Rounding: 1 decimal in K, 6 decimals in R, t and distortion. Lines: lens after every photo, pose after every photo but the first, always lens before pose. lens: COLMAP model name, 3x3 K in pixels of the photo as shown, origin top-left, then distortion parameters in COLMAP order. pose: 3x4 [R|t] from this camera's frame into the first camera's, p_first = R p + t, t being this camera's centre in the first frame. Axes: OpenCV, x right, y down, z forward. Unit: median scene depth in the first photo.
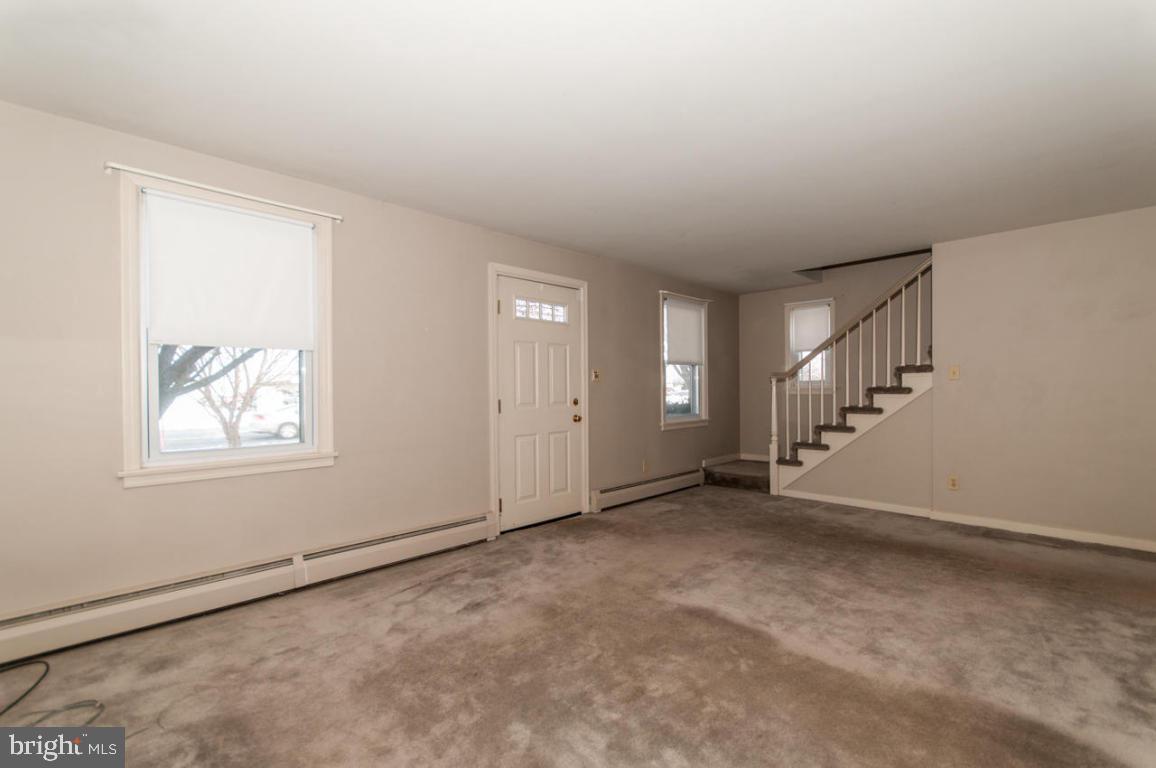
lens RADIAL K [[510.1, 0, 578.4], [0, 510.1, 396.1], [0, 0, 1]] dist [0.001875, 0.000019]
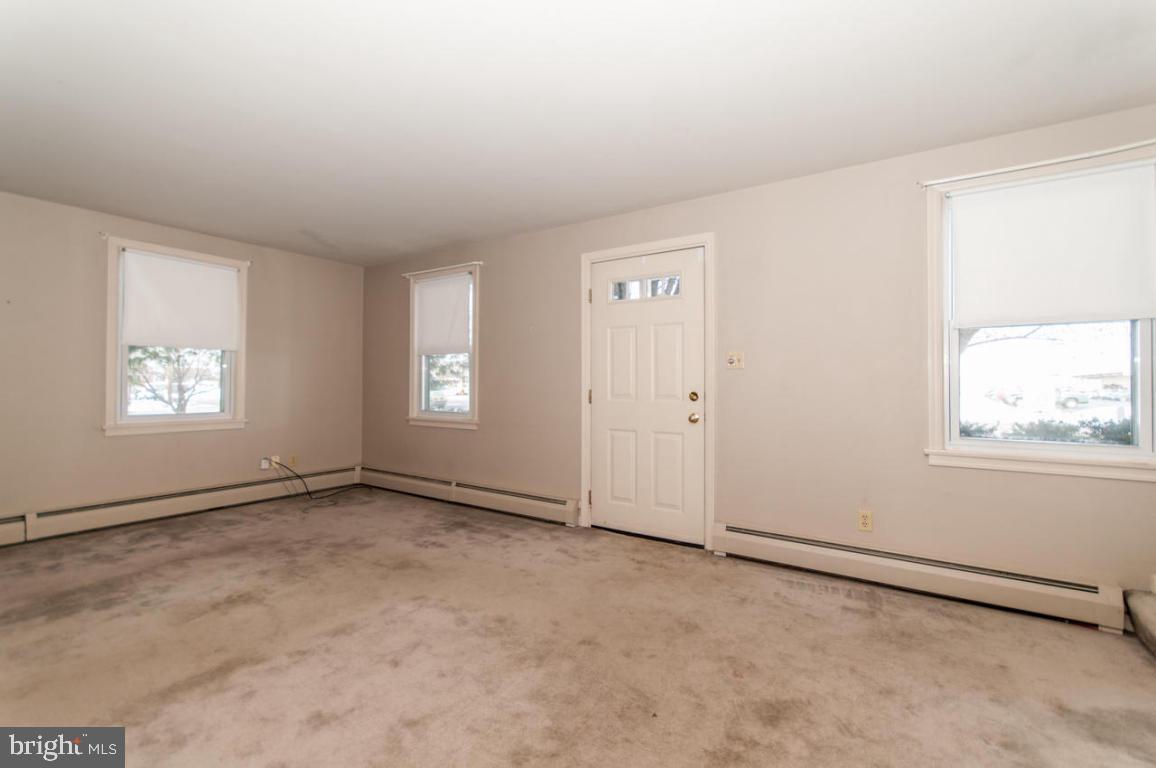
lens RADIAL K [[499.2, 0, 591.5], [0, 499.2, 379.9], [0, 0, 1]] dist [0.001211, 0.000526]
pose [[0.206481, 0.006837, -0.978427, 0.673989], [-0.014505, 0.999887, 0.003926, -0.013424], [0.978343, 0.013382, 0.206557, 0.685774]]
